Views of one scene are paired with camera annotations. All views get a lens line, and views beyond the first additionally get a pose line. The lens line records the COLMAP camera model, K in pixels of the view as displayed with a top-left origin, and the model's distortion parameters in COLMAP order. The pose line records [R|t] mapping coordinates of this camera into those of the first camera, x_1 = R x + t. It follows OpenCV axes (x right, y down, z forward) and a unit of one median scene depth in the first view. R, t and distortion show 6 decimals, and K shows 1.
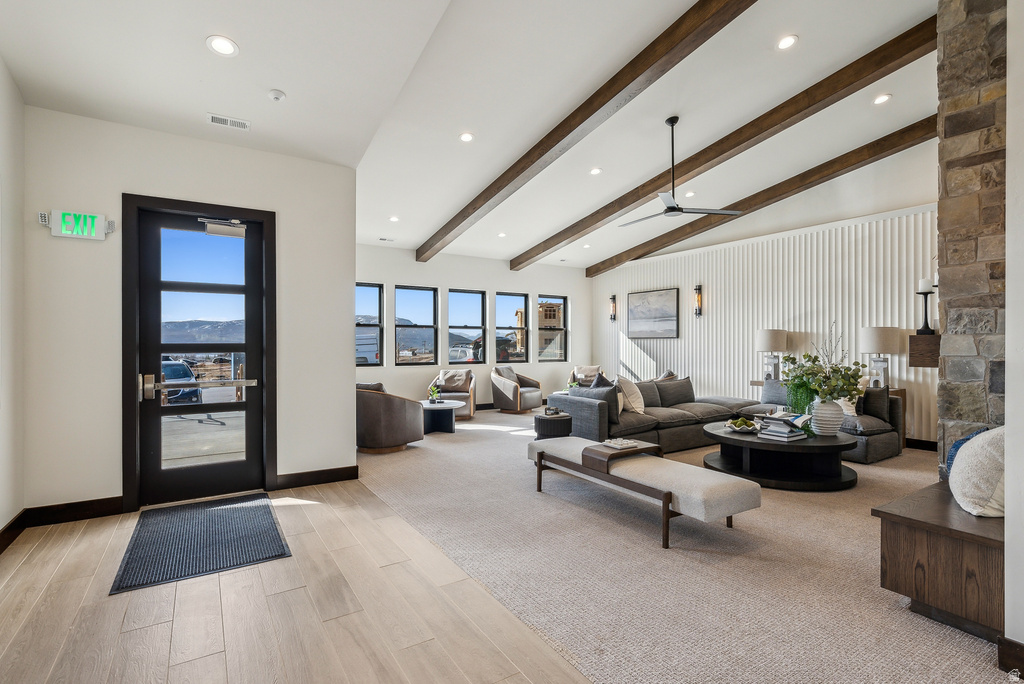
lens RADIAL K [[487.2, 0, 512.9], [0, 487.2, 342.6], [0, 0, 1]] dist [0.001334, -0.000339]
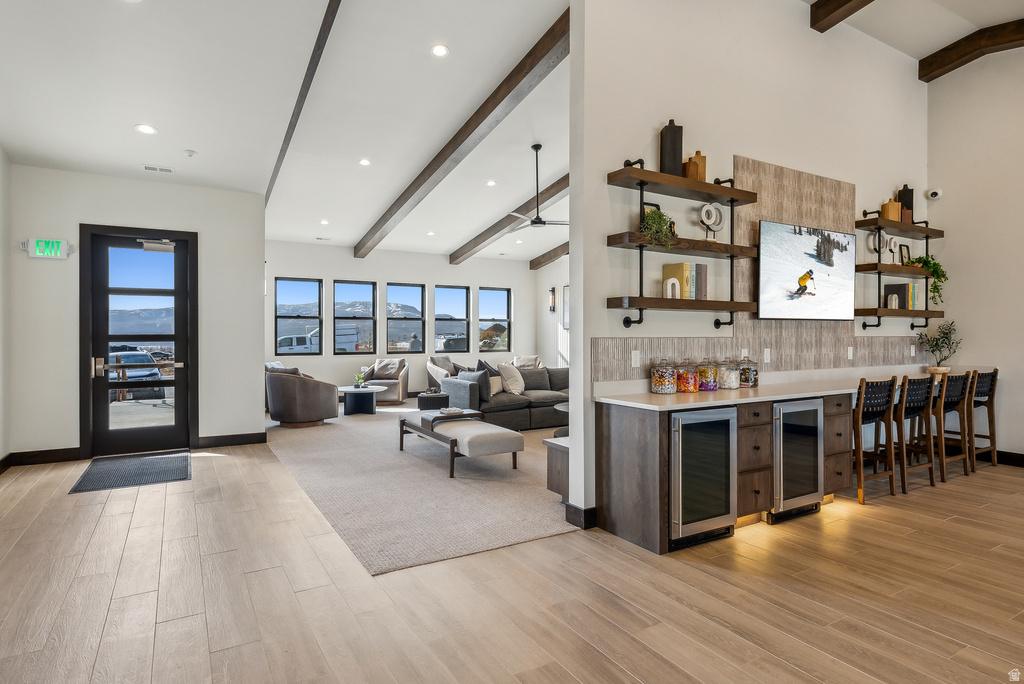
lens RADIAL K [[554.5, 0, 512.5], [0, 554.5, 332.8], [0, 0, 1]] dist [0.001179, 0.002771]
pose [[0.999699, 0.000477, -0.024532, 0.300598], [-0.000482, 1.000000, -0.000215, -0.002323], [0.024532, 0.000226, 0.999699, -0.351244]]
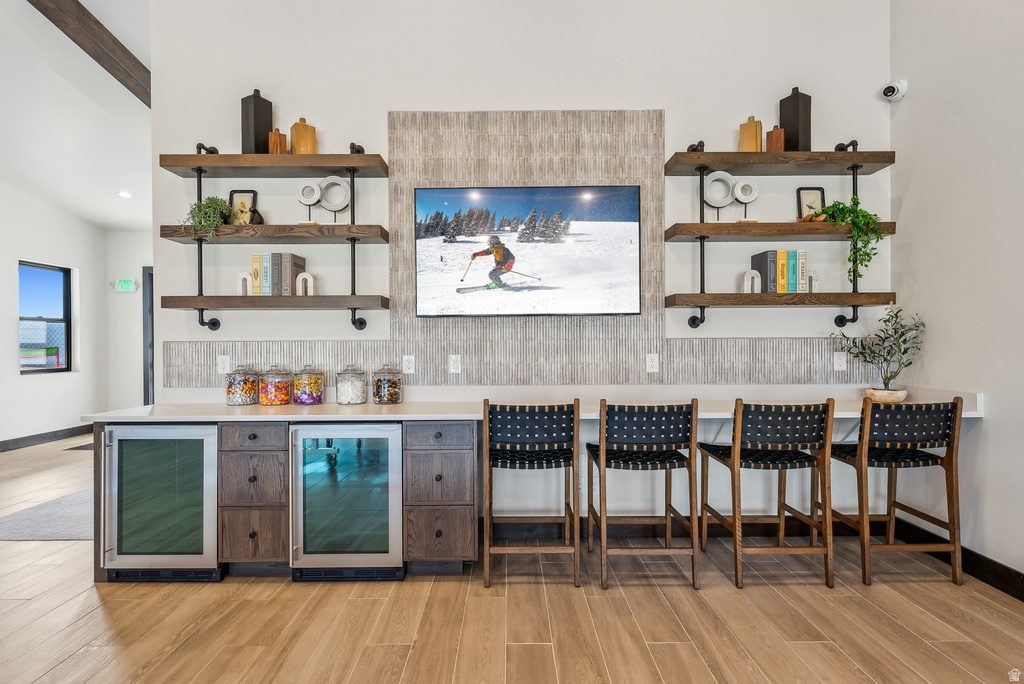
lens RADIAL K [[456.3, 0, 503.3], [0, 456.3, 342.2], [0, 0, 1]] dist [-0.002600, 0.000742]
pose [[0.851458, -0.000477, -0.524422, 1.020678], [0.008995, 0.999866, 0.013695, 0.000486], [0.524346, -0.016378, 0.851348, 0.093649]]
